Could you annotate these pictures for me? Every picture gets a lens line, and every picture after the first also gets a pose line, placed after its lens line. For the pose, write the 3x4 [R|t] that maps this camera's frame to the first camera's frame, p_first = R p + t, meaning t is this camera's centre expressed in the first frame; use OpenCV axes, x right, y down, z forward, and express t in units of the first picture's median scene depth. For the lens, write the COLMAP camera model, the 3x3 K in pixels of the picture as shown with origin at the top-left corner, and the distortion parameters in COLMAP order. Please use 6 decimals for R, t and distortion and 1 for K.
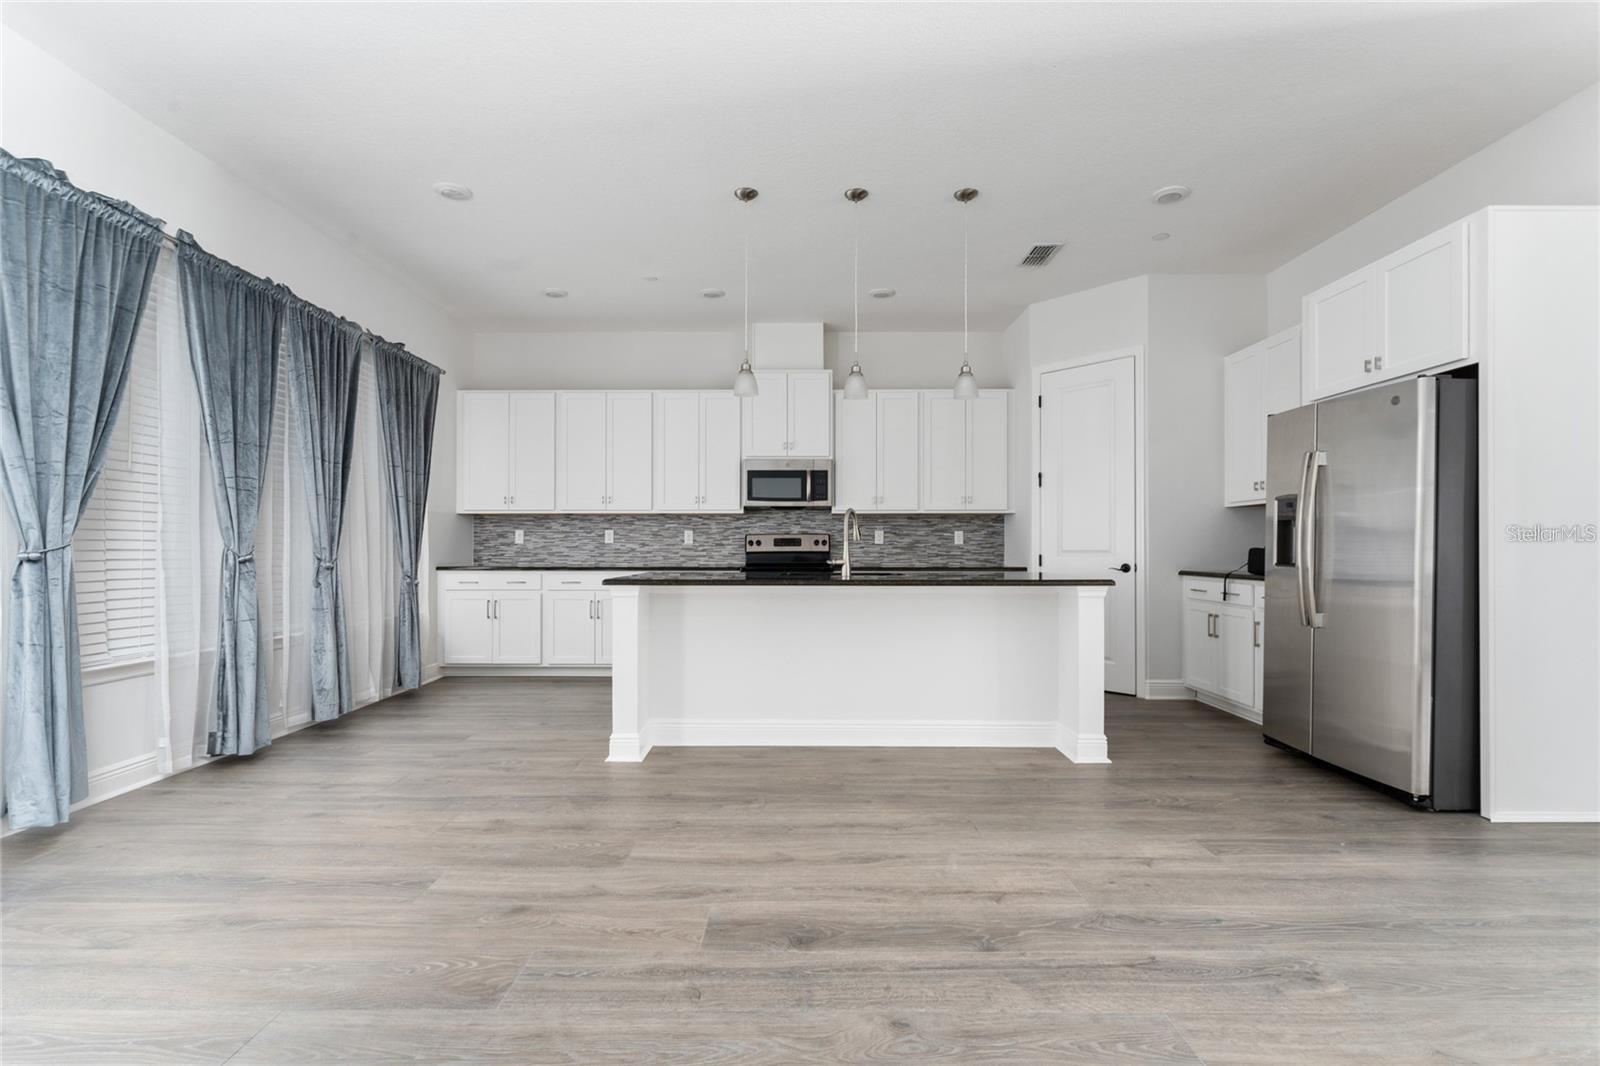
lens RADIAL K [[693.0, 0, 803.8], [0, 693.0, 548.5], [0, 0, 1]] dist [-0.005095, 0.001136]
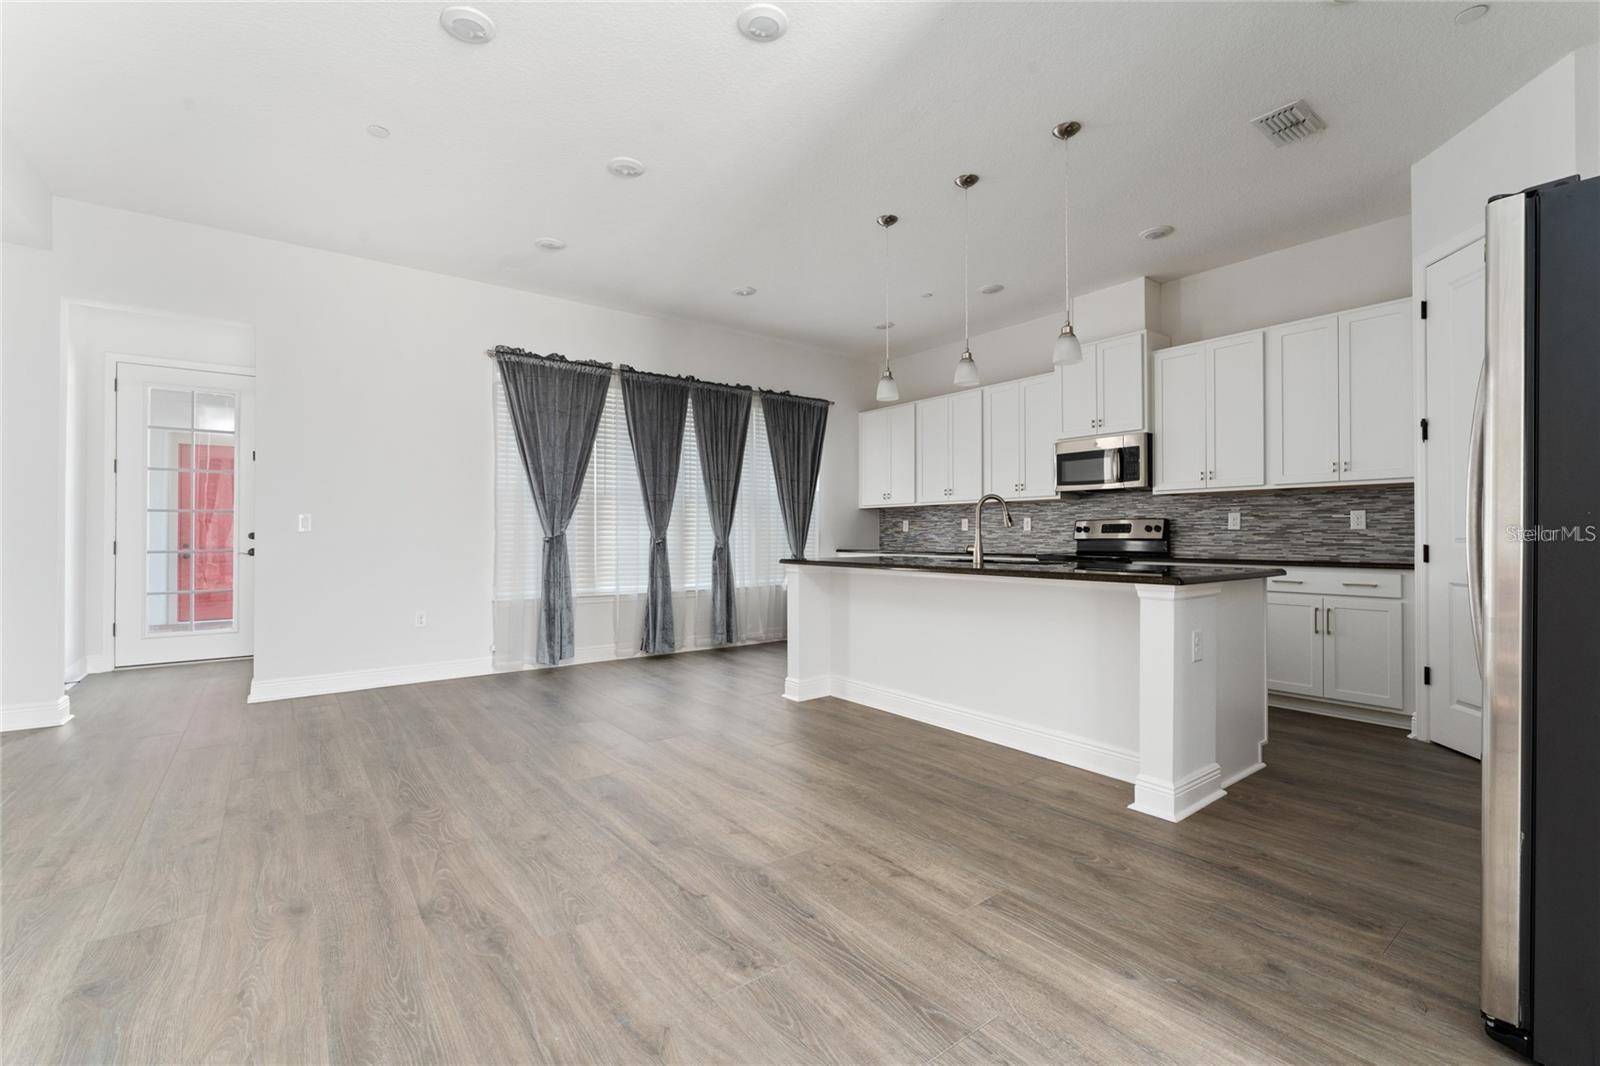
lens RADIAL K [[693.0, 0, 805.7], [0, 693.0, 530.4], [0, 0, 1]] dist [-0.005095, 0.001136]
pose [[0.611919, -0.006317, -0.790895, 0.796736], [0.000250, 0.999970, -0.007794, 0.000684], [0.790920, 0.004571, 0.611902, 0.228873]]
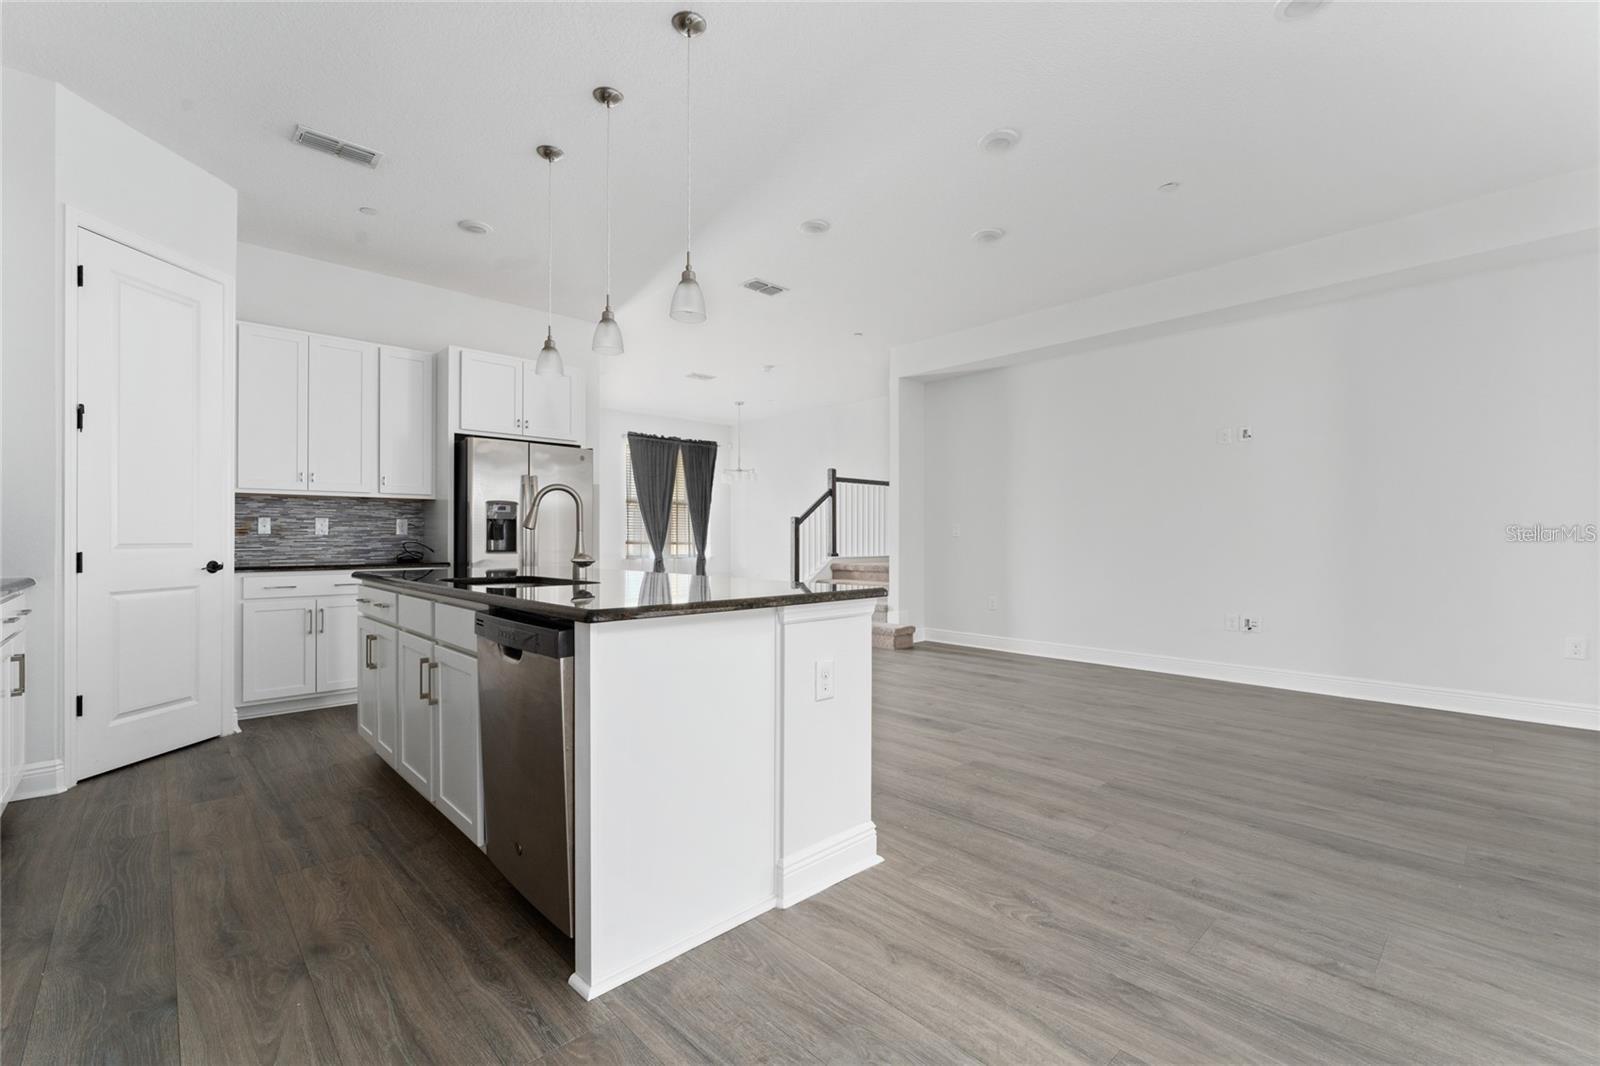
lens RADIAL K [[693.0, 0, 797.9], [0, 693.0, 538.3], [0, 0, 1]] dist [-0.005095, 0.001136]
pose [[-0.683385, 0.000377, 0.730058, -0.725160], [0.001230, 0.999999, 0.000636, -0.002858], [-0.730057, 0.001333, -0.683385, 1.533216]]
